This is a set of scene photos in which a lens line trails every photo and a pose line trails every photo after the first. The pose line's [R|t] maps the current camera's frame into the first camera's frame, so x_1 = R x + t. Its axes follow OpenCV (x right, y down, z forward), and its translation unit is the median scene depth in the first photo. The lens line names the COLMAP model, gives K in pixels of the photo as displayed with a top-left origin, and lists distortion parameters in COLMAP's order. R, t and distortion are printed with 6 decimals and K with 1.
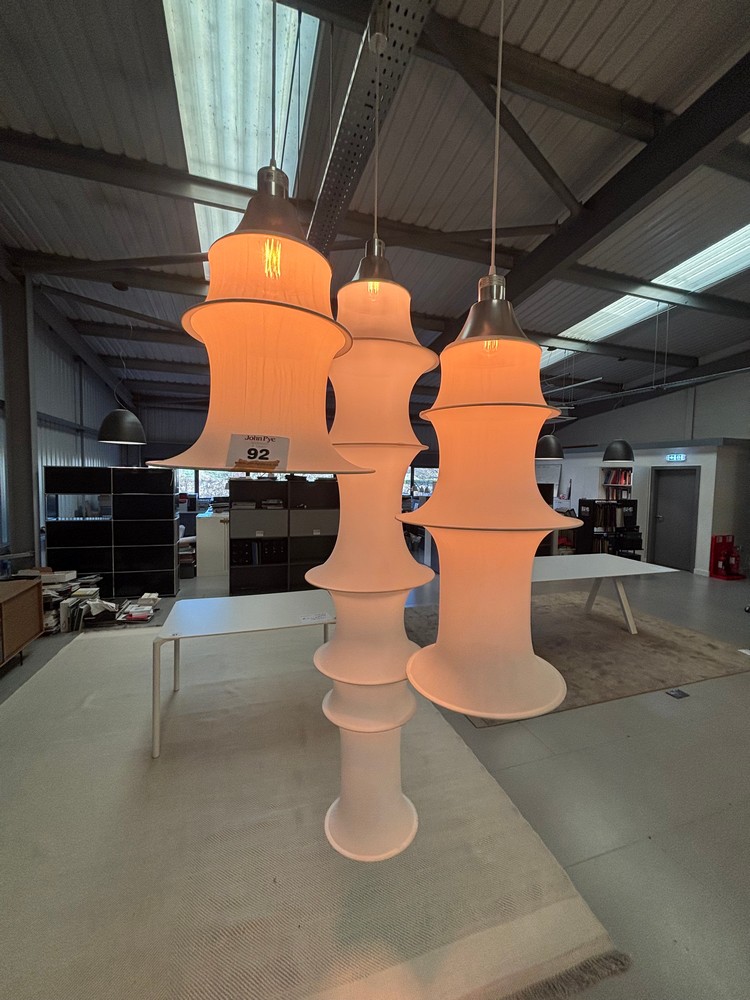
lens RADIAL K [[403.0, 0, 377.1], [0, 403.0, 498.0], [0, 0, 1]] dist [0.003038, -0.001314]
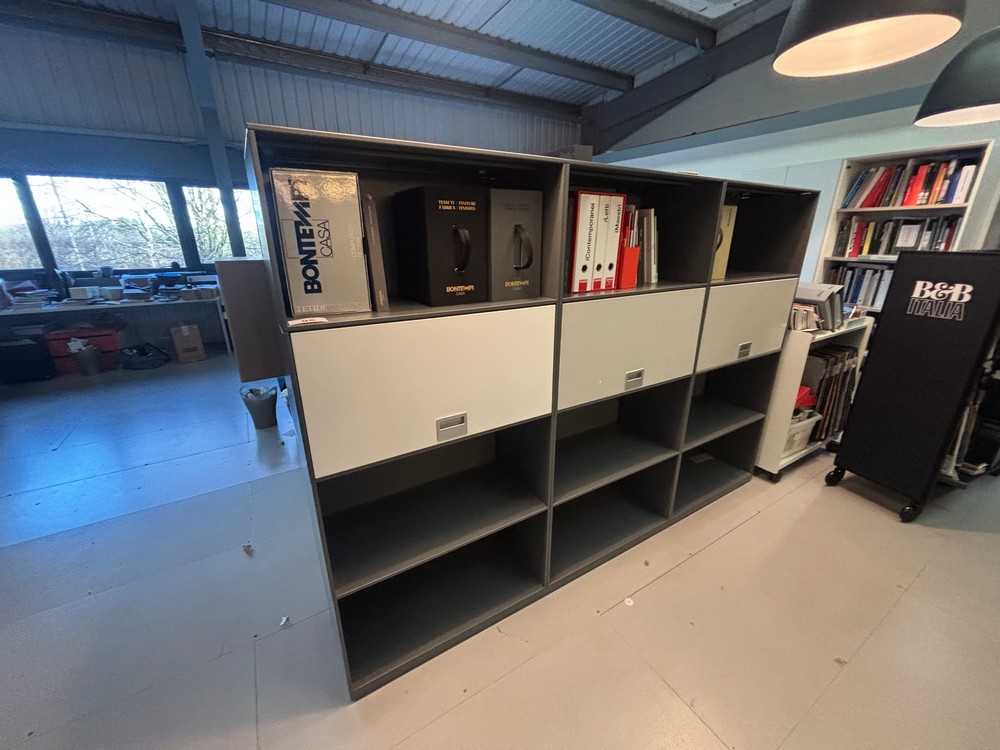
lens RADIAL K [[403.0, 0, 498.4], [0, 403.0, 377.0], [0, 0, 1]] dist [0.003038, -0.001314]
pose [[0.974393, -0.092010, 0.205163, 0.192033], [0.031122, 0.958849, 0.282207, -0.001450], [-0.222686, -0.268595, 0.937159, 0.817067]]
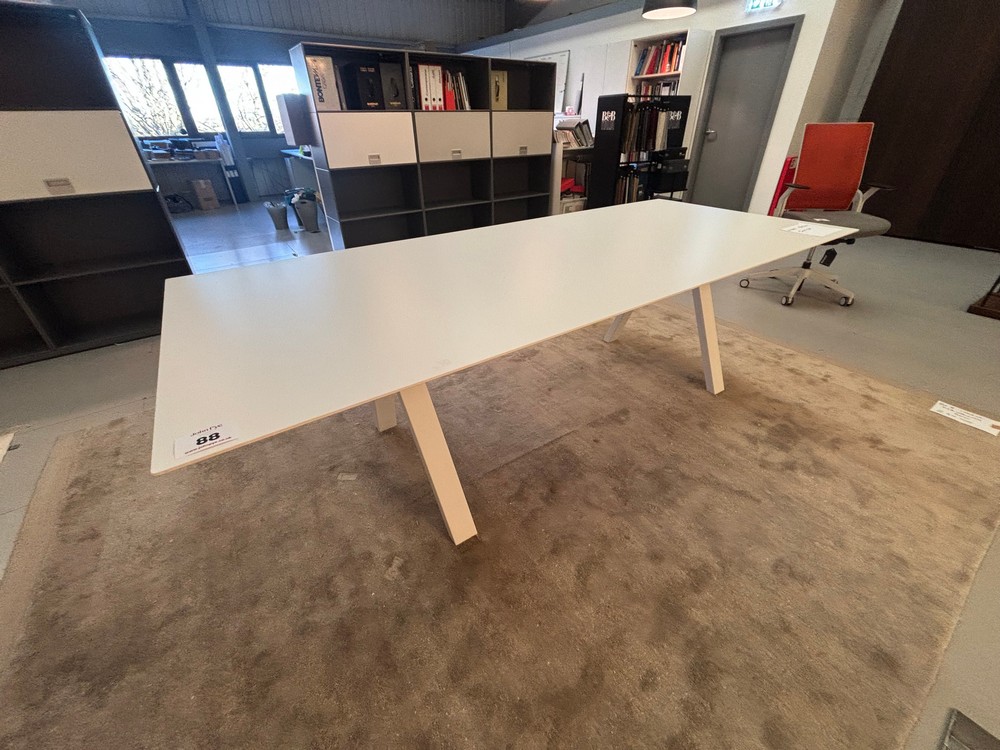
lens RADIAL K [[403.0, 0, 499.7], [0, 403.0, 372.0], [0, 0, 1]] dist [0.003038, -0.001314]
pose [[0.958147, -0.176492, 0.225401, 0.194865], [0.047524, 0.874485, 0.482719, 0.059686], [-0.282306, -0.451803, 0.846273, 0.431197]]
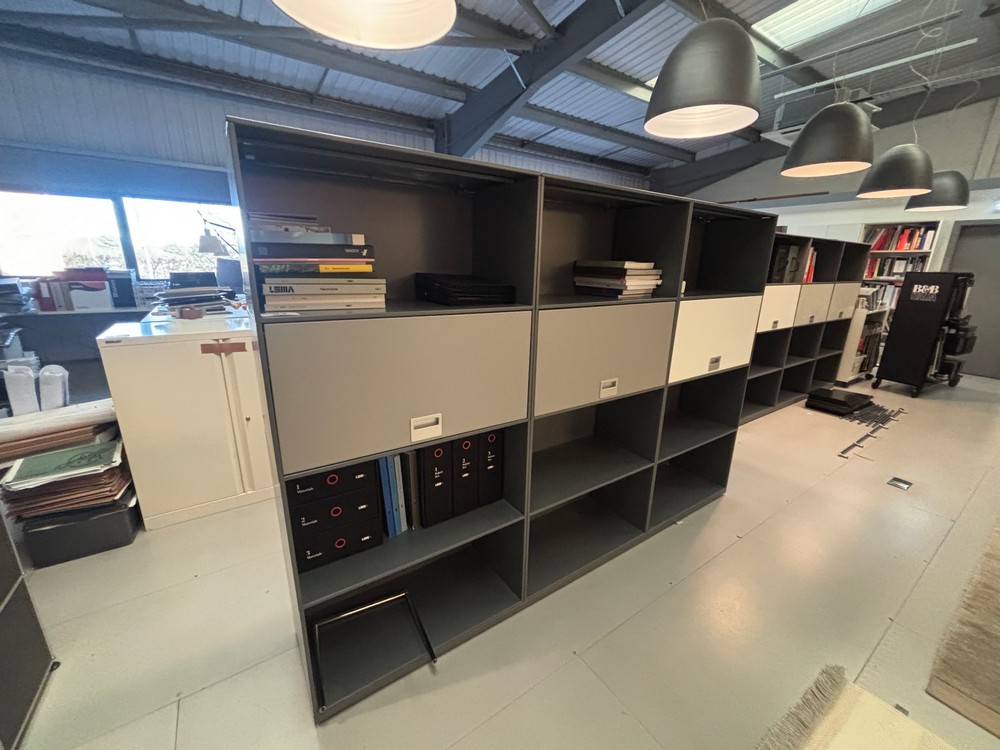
lens RADIAL K [[403.0, 0, 494.5], [0, 403.0, 374.0], [0, 0, 1]] dist [0.003038, -0.001314]
pose [[0.966052, -0.066663, 0.249599, -0.230912], [0.009643, 0.974766, 0.223021, 0.010075], [-0.258168, -0.213043, 0.942317, 0.594521]]
